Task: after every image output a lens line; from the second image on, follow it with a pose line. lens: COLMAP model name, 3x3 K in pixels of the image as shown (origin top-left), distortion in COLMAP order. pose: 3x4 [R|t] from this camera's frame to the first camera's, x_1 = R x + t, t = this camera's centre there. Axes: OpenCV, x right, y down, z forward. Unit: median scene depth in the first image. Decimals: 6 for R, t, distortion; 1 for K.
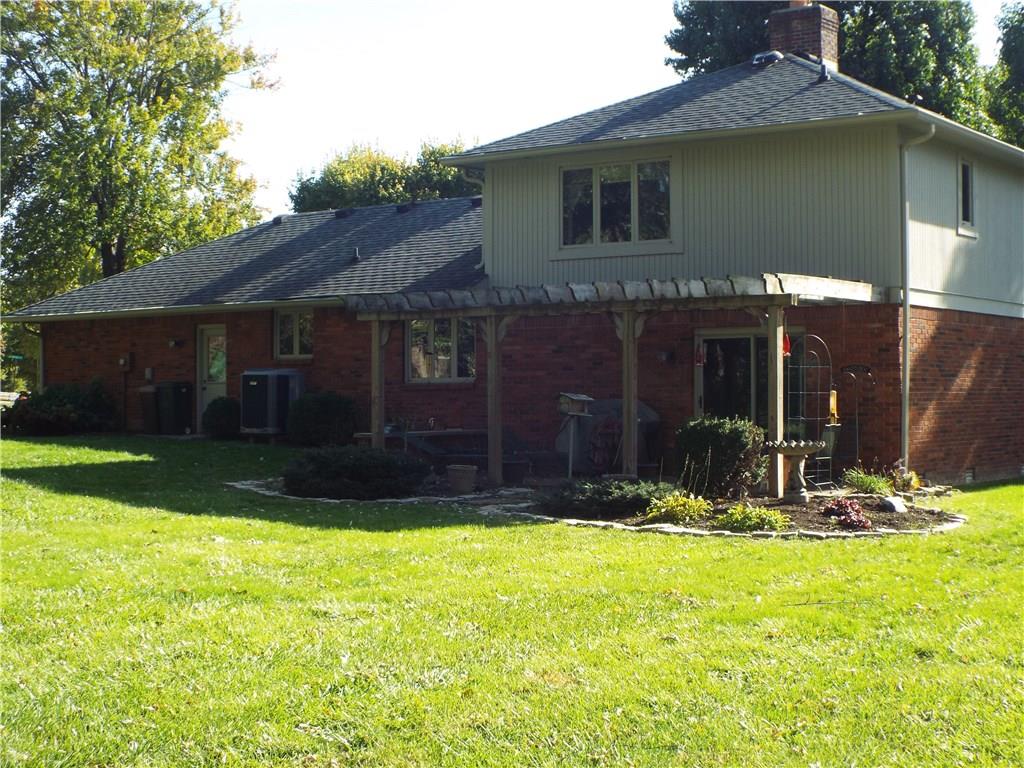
lens RADIAL K [[1498.6, 0, 511.9], [0, 1498.6, 392.0], [0, 0, 1]] dist [-0.275590, 0.000000]
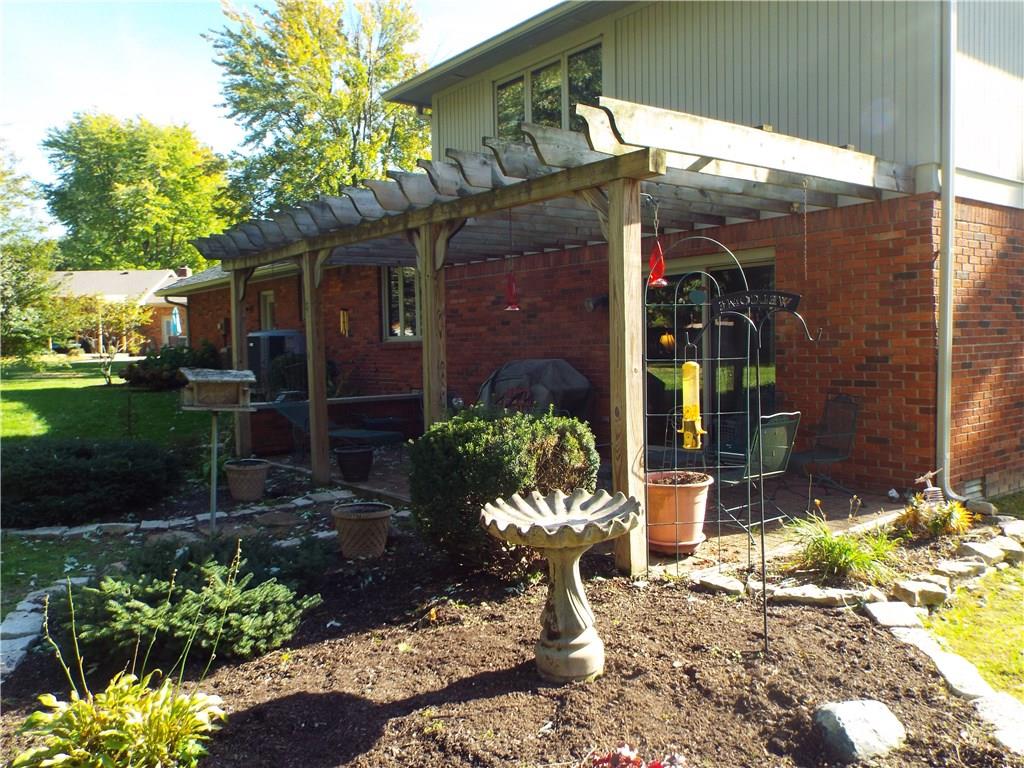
lens RADIAL K [[815.0, 0, 511.5], [0, 815.0, 381.0], [0, 0, 1]] dist [0.004844, -0.019811]
pose [[0.965601, -0.008515, -0.259889, 0.184585], [0.021959, 0.998564, 0.048868, -0.005849], [0.259100, -0.052894, 0.964401, 0.639246]]
